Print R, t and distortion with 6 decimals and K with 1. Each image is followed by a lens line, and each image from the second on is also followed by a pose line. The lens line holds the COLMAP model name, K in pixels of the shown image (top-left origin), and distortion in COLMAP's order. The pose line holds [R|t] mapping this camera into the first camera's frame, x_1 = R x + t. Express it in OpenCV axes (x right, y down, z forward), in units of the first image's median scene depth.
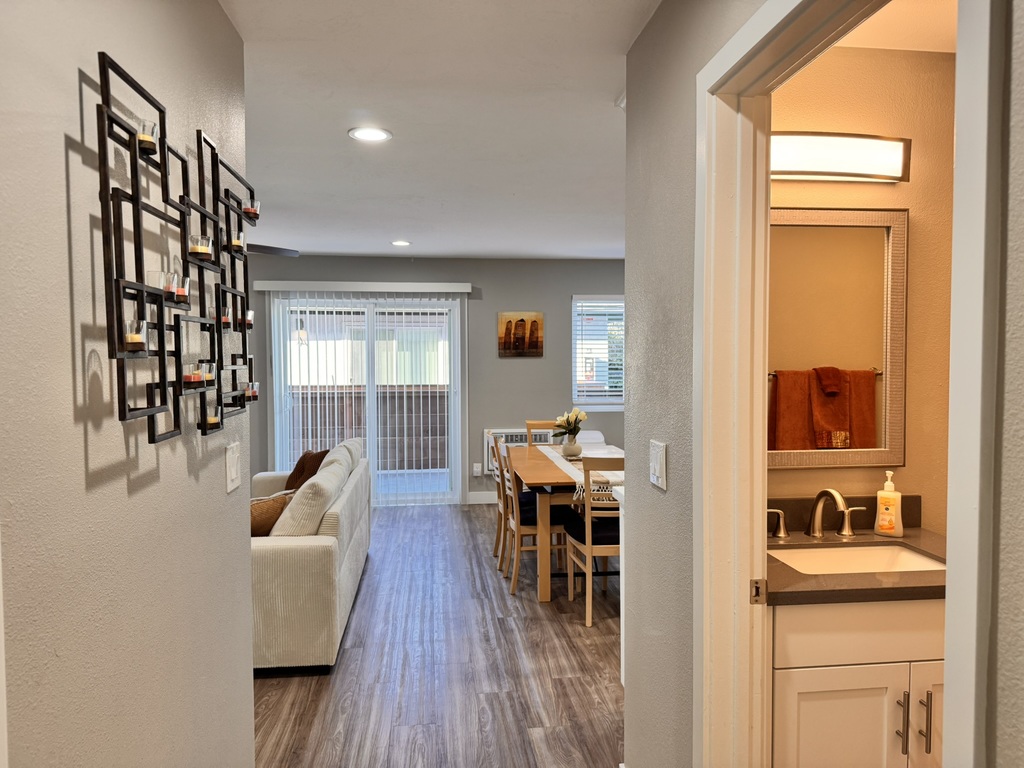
lens RADIAL K [[720.6, 0, 526.0], [0, 720.6, 380.6], [0, 0, 1]] dist [0.078306, -0.095944]
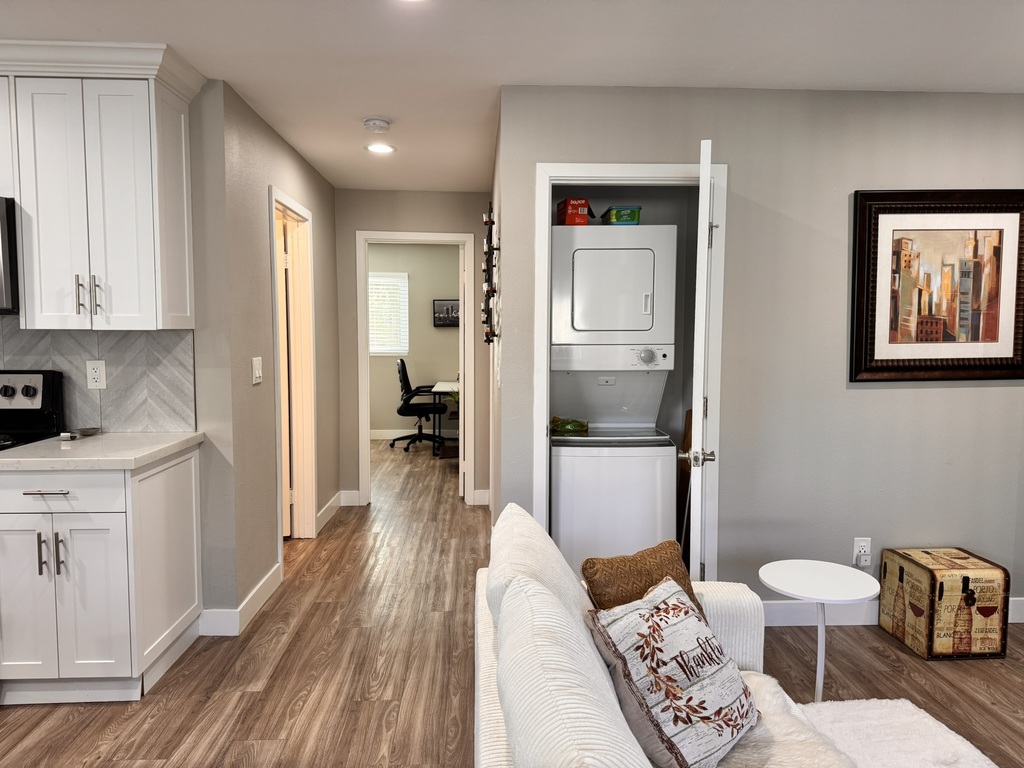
lens RADIAL K [[720.6, 0, 519.2], [0, 720.6, 379.5], [0, 0, 1]] dist [0.078306, -0.095944]
pose [[-0.997331, -0.005143, 0.072834, -0.168154], [0.002590, 0.994396, 0.105684, -0.013005], [-0.072969, 0.105591, -0.991729, 0.785331]]
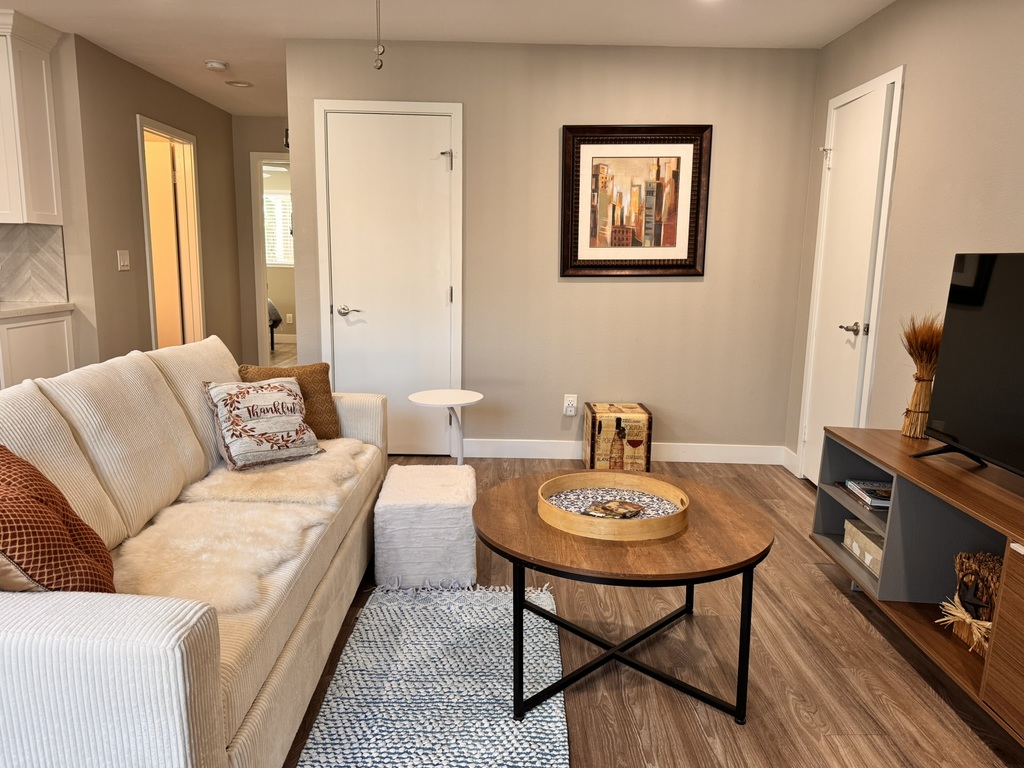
lens RADIAL K [[720.6, 0, 519.2], [0, 720.6, 385.7], [0, 0, 1]] dist [0.078306, -0.095944]
pose [[-0.993294, -0.035511, 0.110032, -0.384972], [-0.011874, 0.977965, 0.208432, 0.002460], [-0.115009, 0.205727, -0.971828, 0.924793]]
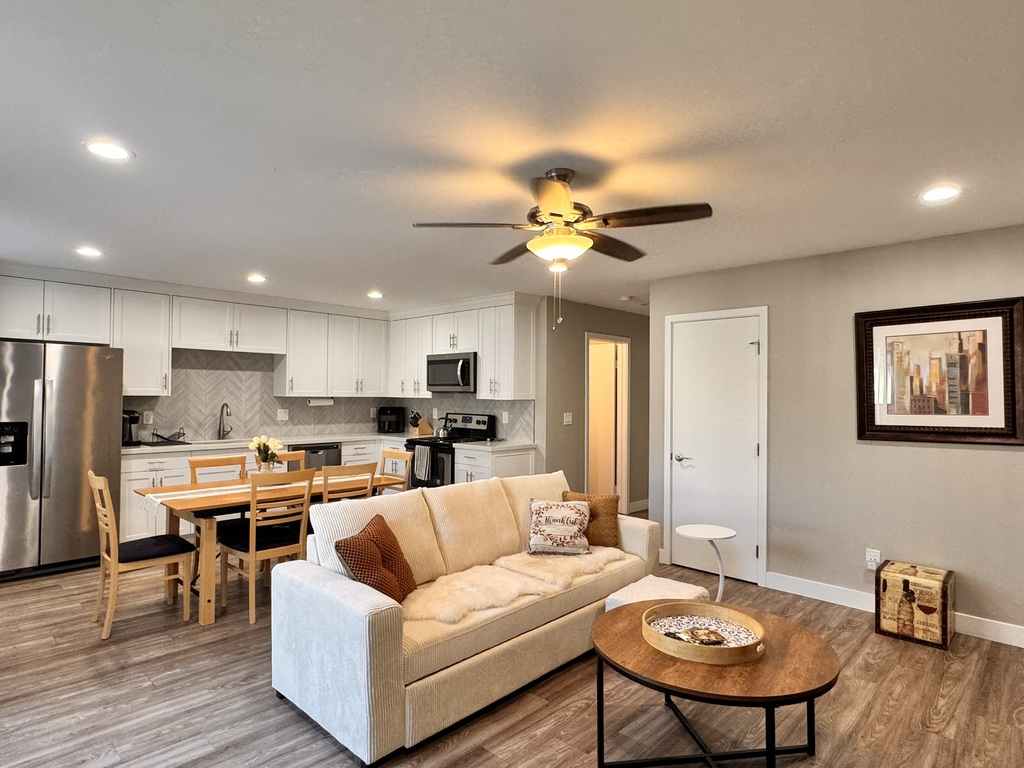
lens RADIAL K [[575.2, 0, 506.8], [0, 575.2, 387.1], [0, 0, 1]] dist [0.003506, -0.003386]
pose [[-0.624858, 0.007466, 0.780703, -0.570868], [0.019789, 0.999784, 0.006277, -0.021226], [-0.780488, 0.019372, -0.624871, 0.907825]]
